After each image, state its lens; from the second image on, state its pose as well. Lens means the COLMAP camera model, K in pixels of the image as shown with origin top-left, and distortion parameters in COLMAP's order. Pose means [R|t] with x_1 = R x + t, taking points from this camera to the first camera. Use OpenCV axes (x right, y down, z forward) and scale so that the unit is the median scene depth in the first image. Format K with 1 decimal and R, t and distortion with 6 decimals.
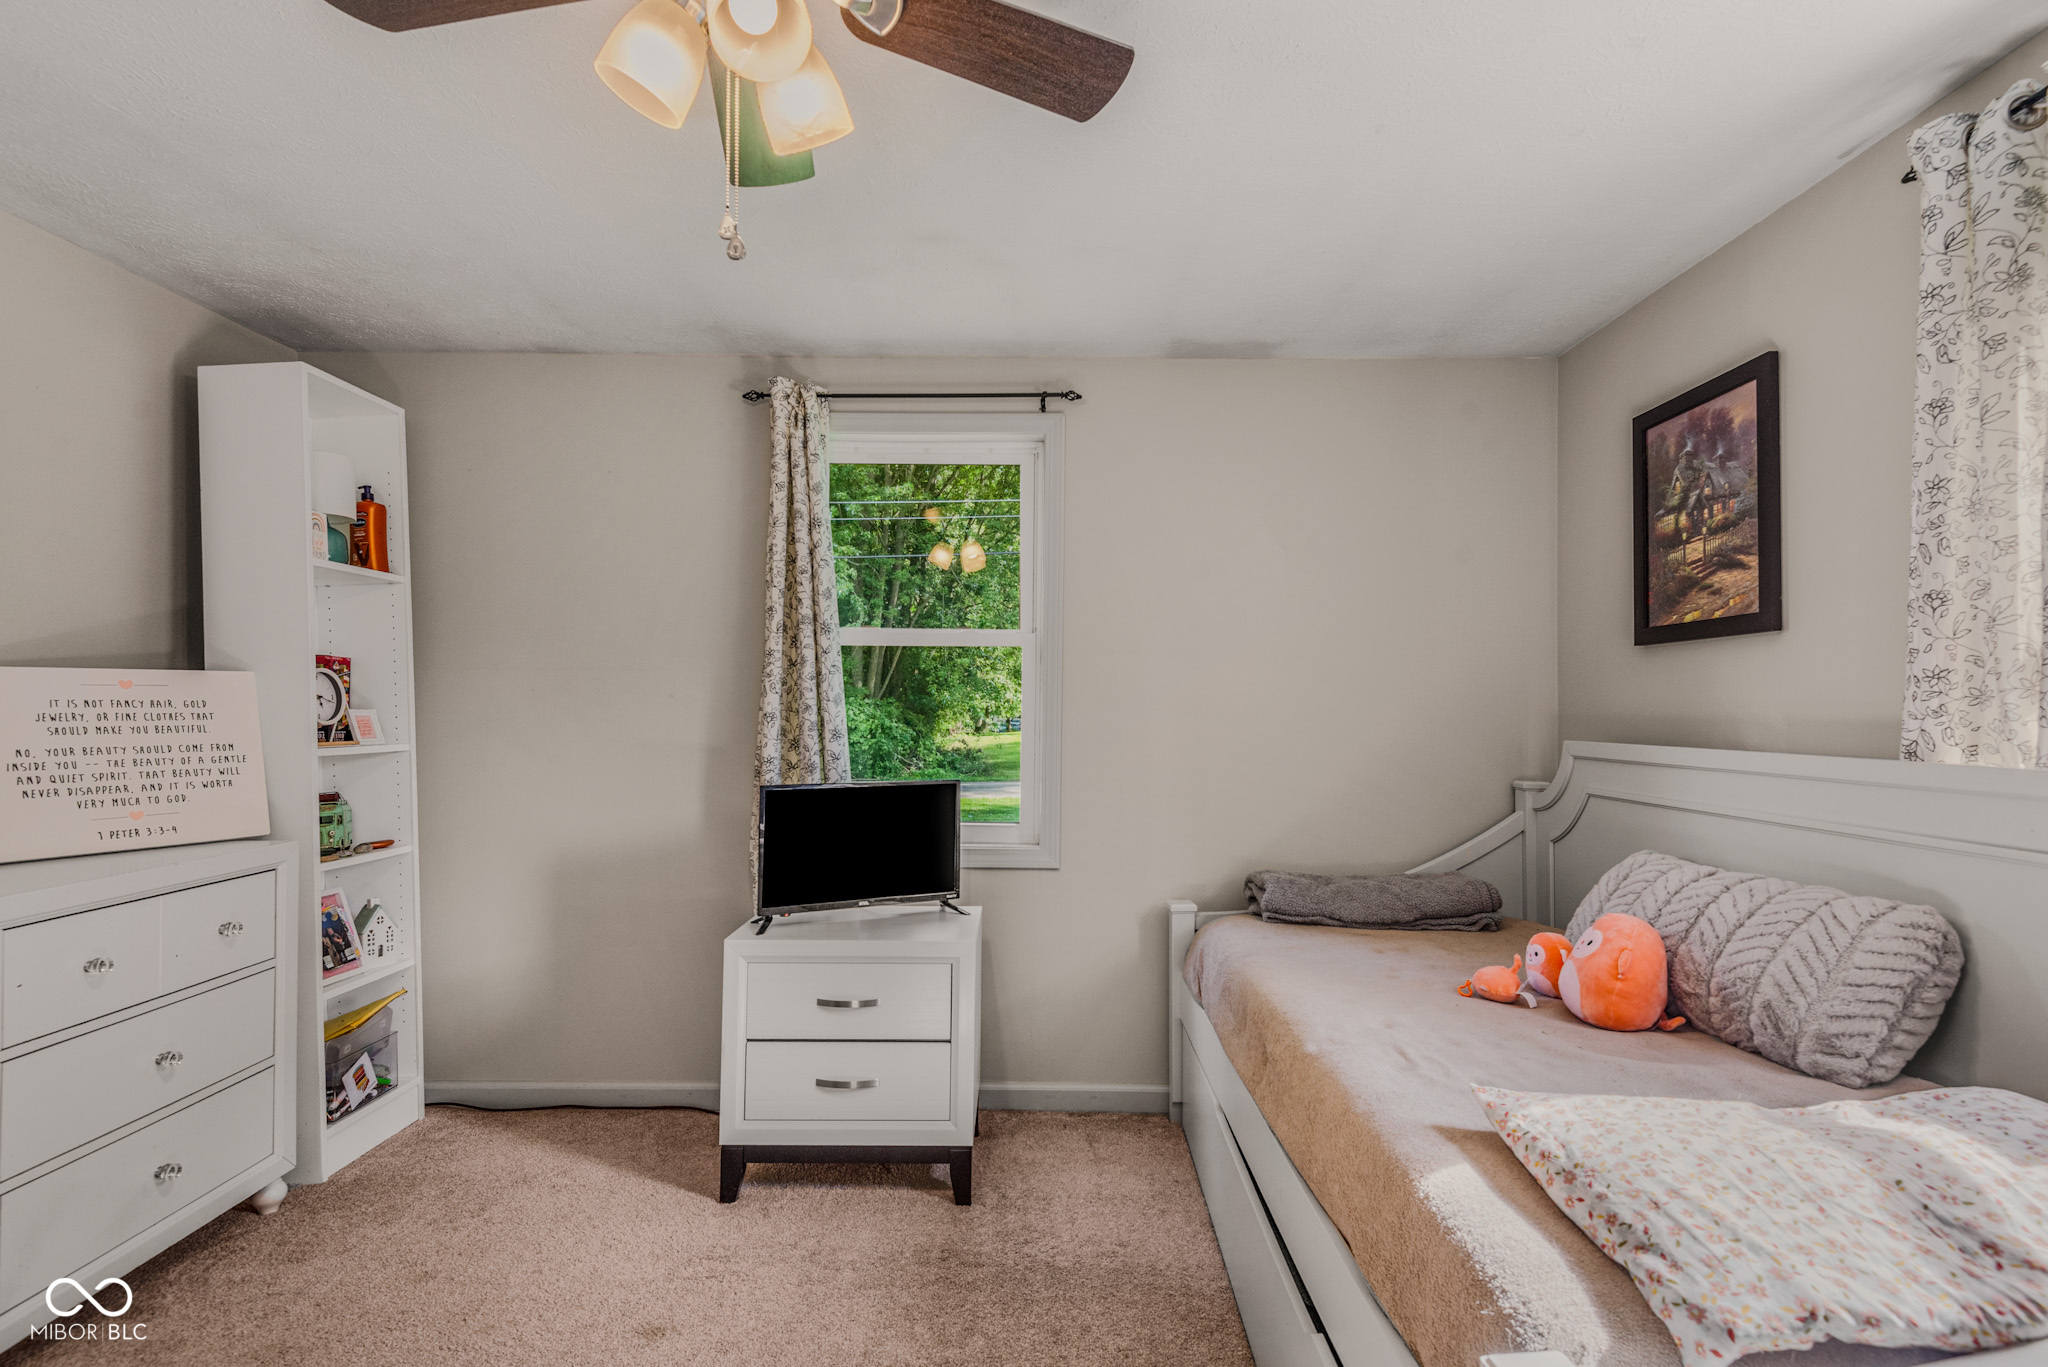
lens RADIAL K [[966.1, 0, 1022.7], [0, 966.1, 643.1], [0, 0, 1]] dist [0.029741, -0.023050]
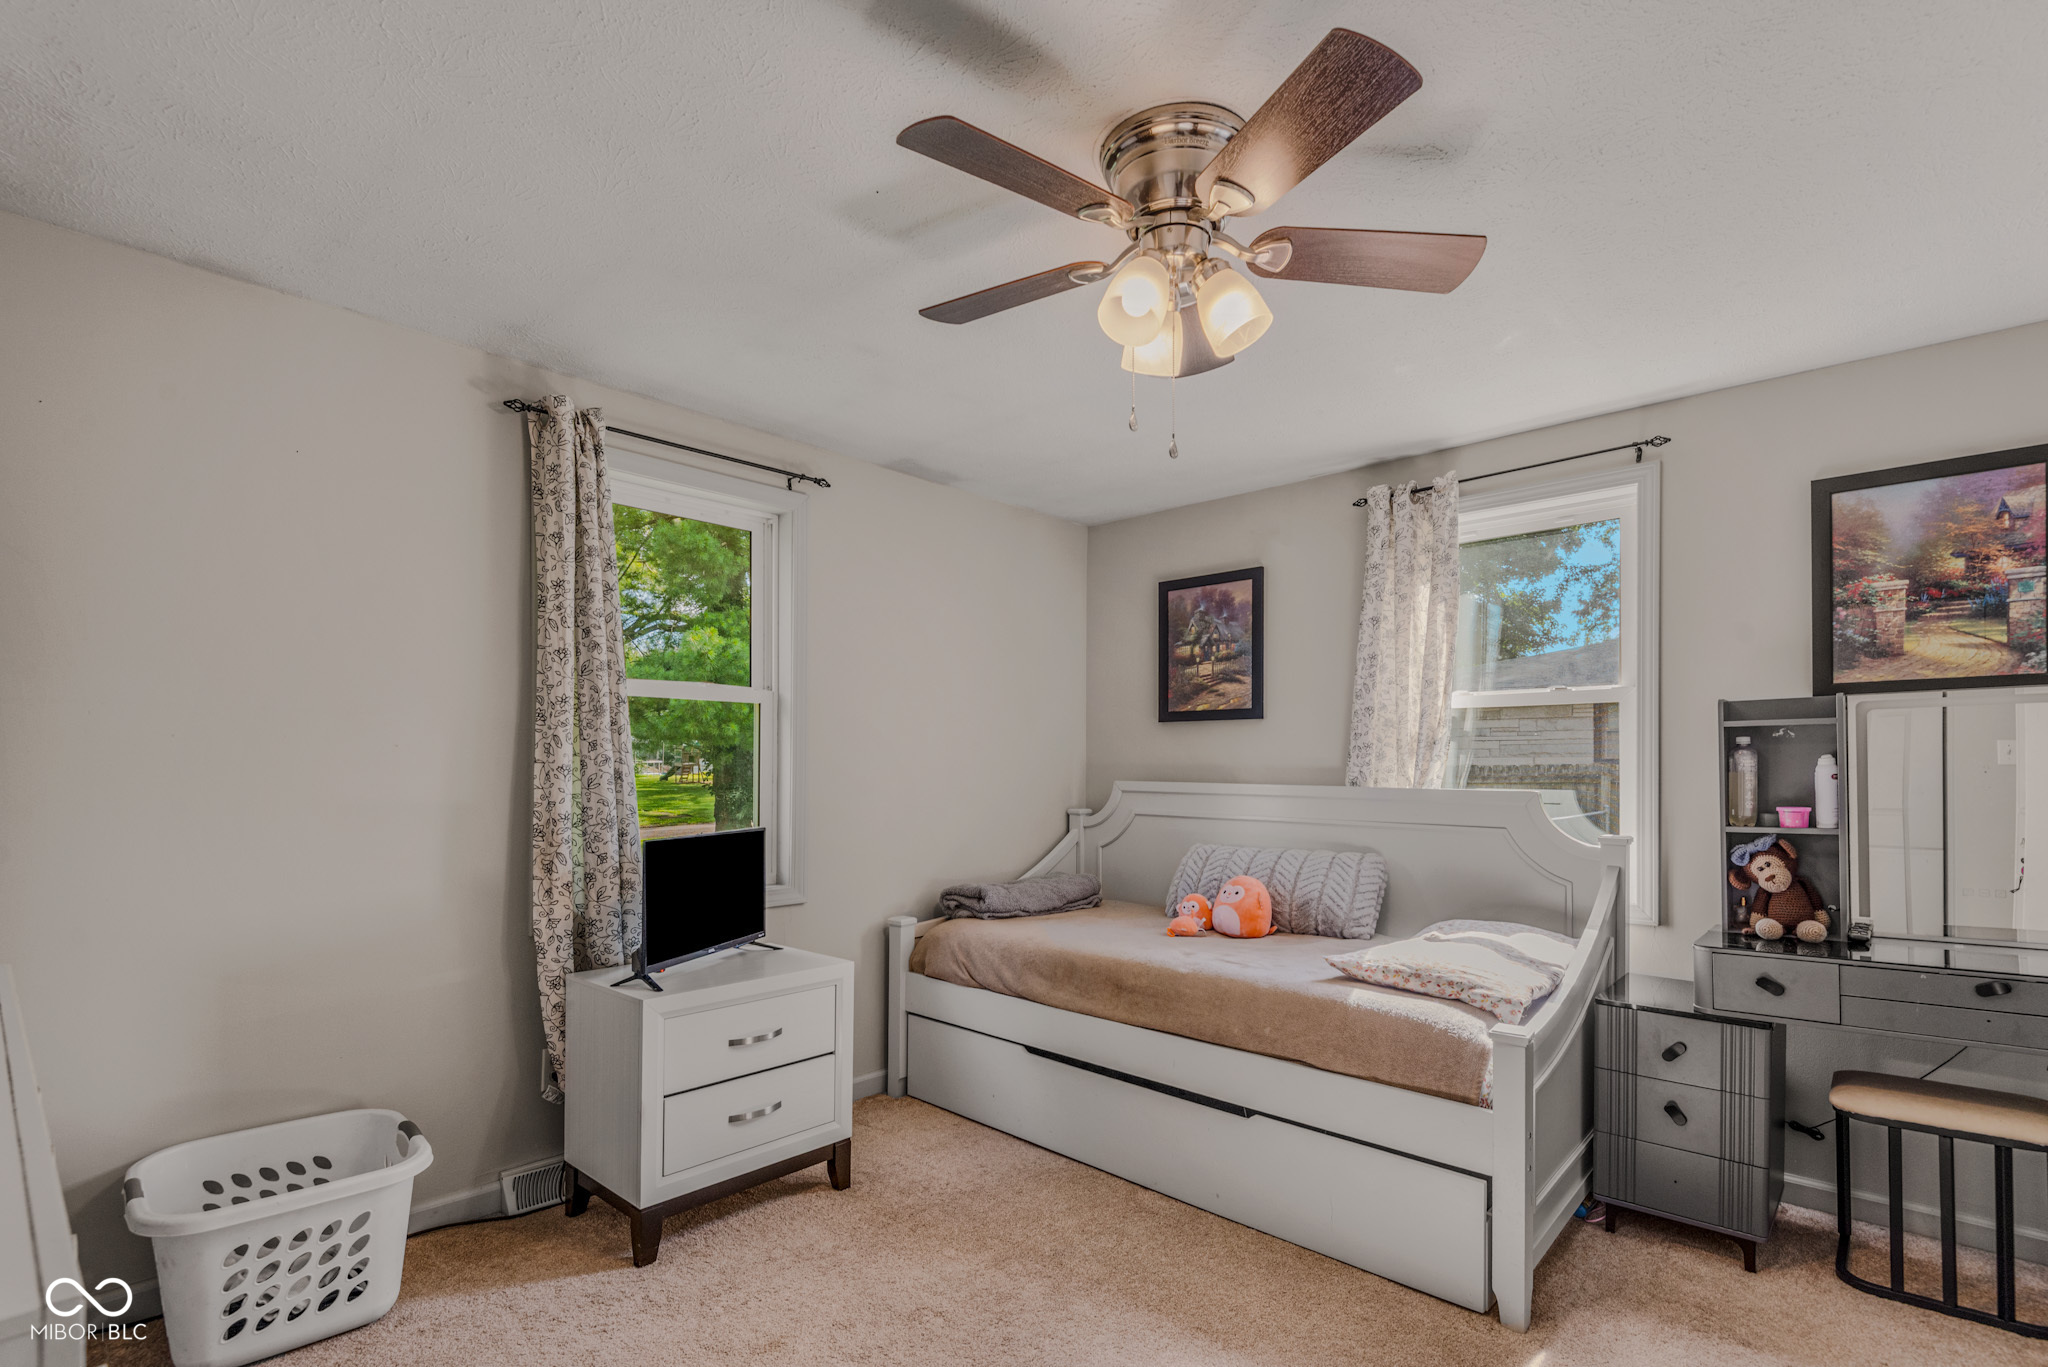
lens RADIAL K [[925.8, 0, 1029.8], [0, 925.8, 707.4], [0, 0, 1]] dist [0.023617, -0.026141]
pose [[0.689547, 0.043205, 0.722951, -0.709327], [-0.051563, 0.998615, -0.010499, 0.005762], [-0.722403, -0.030038, 0.690819, 0.091738]]
